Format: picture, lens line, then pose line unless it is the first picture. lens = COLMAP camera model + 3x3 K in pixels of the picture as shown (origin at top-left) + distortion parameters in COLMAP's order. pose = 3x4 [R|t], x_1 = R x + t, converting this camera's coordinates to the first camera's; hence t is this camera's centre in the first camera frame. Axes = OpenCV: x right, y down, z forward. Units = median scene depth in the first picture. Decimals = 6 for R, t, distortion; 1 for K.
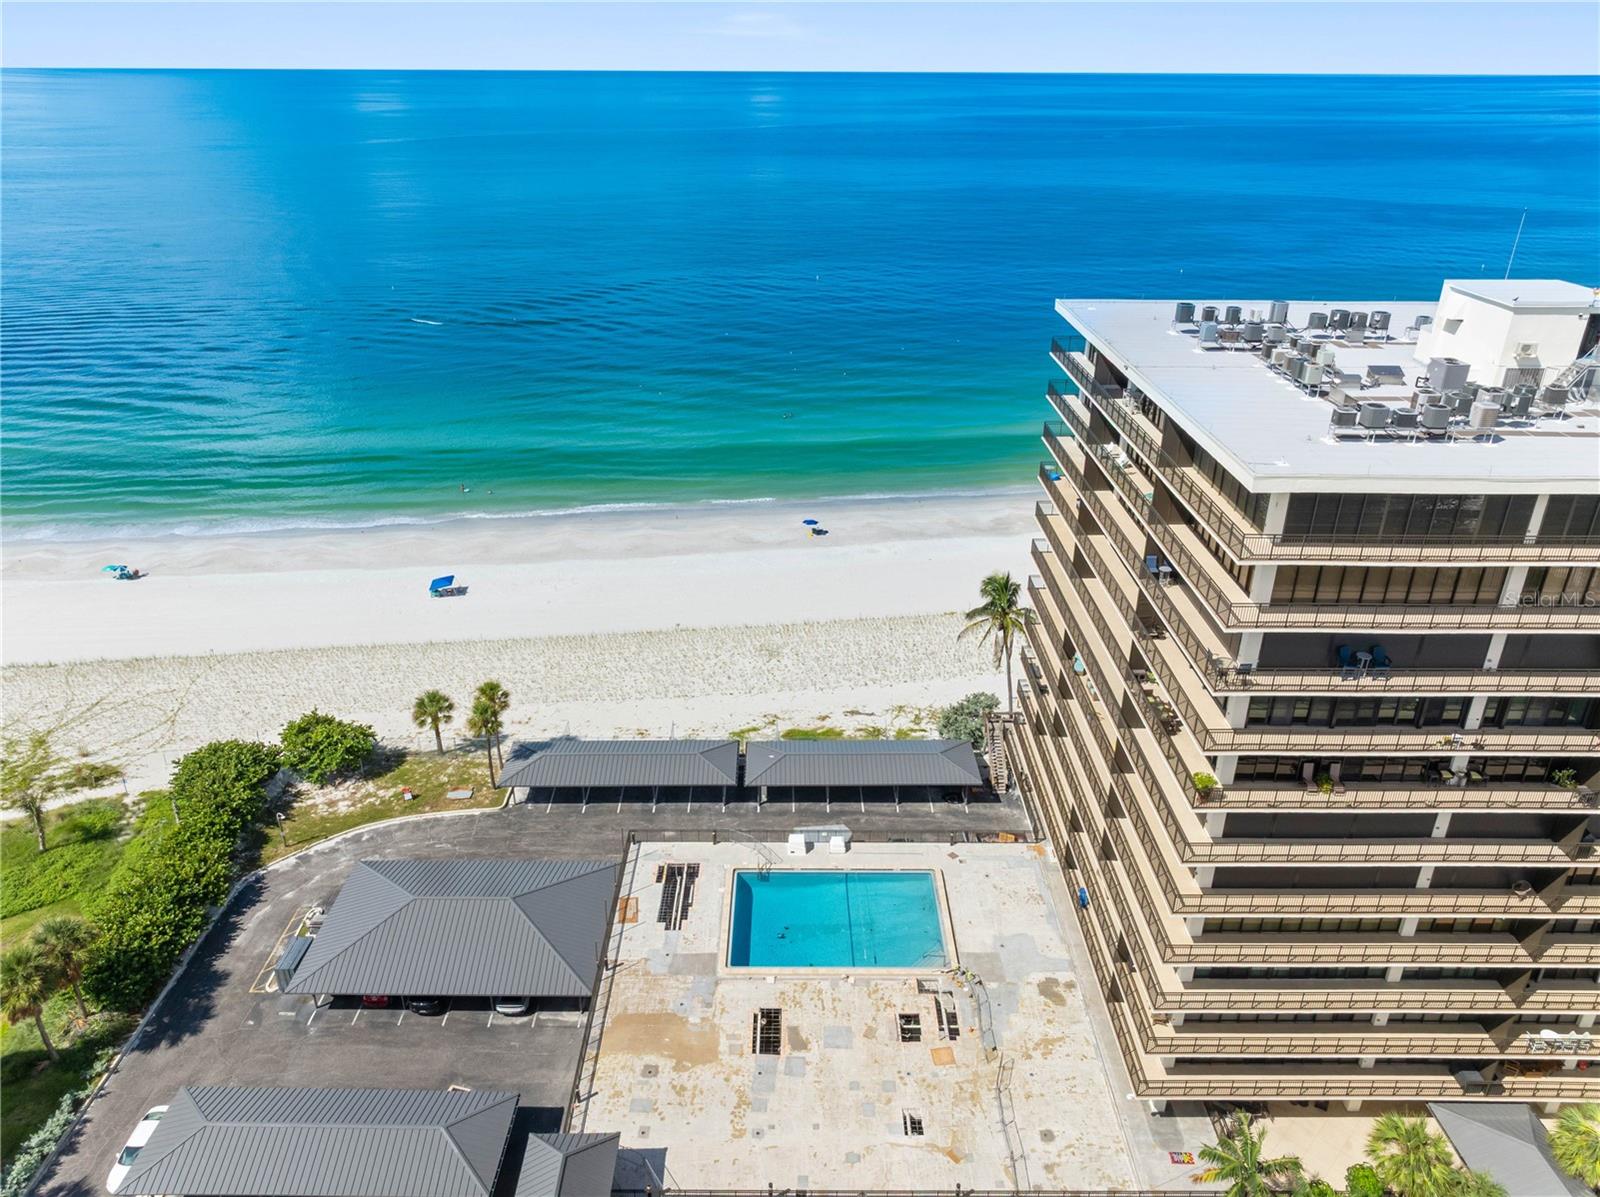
lens RADIAL K [[1142.9, 0, 799.5], [0, 1142.9, 577.8], [0, 0, 1]] dist [-0.003961, 0.001941]
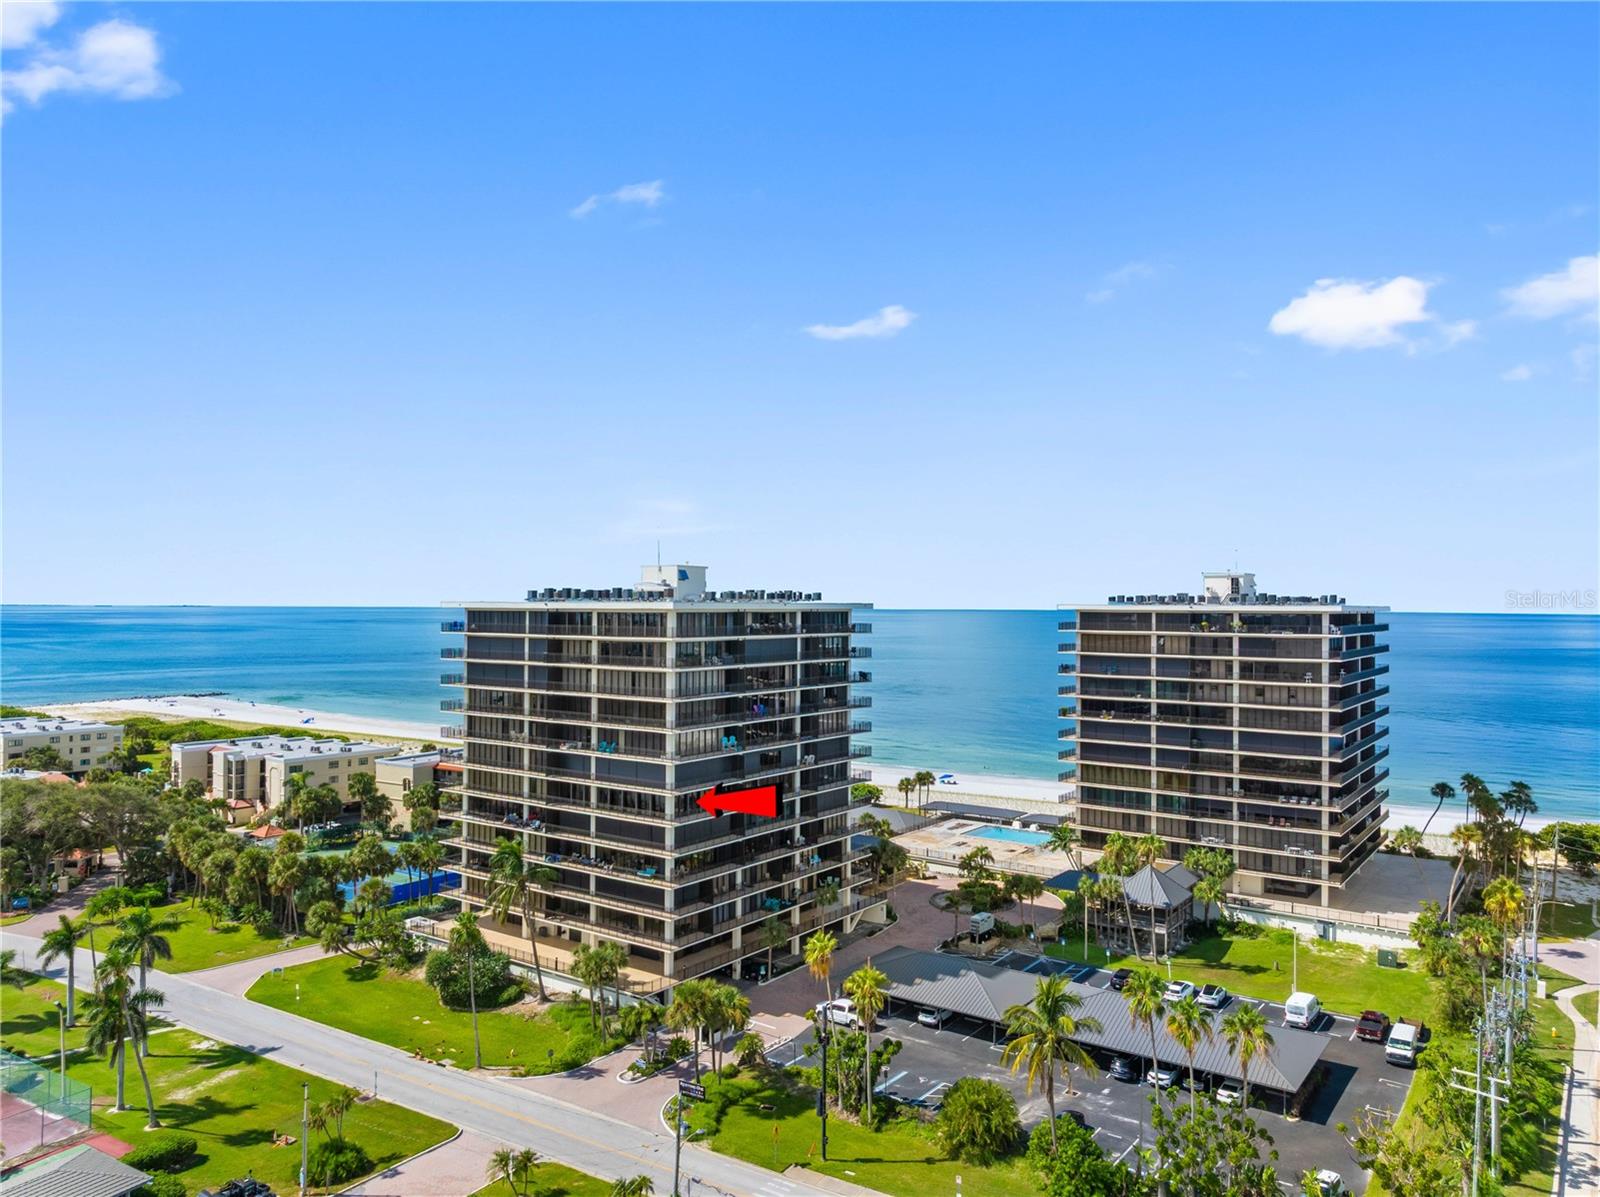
lens RADIAL K [[1114.8, 0, 800.0], [0, 1114.8, 607.1], [0, 0, 1]] dist [-0.005302, 0.004432]
pose [[0.810487, 0.001790, -0.585754, 1.032132], [-0.244279, 0.909921, -0.335219, 0.749676], [0.532390, 0.414778, 0.737916, -1.156484]]
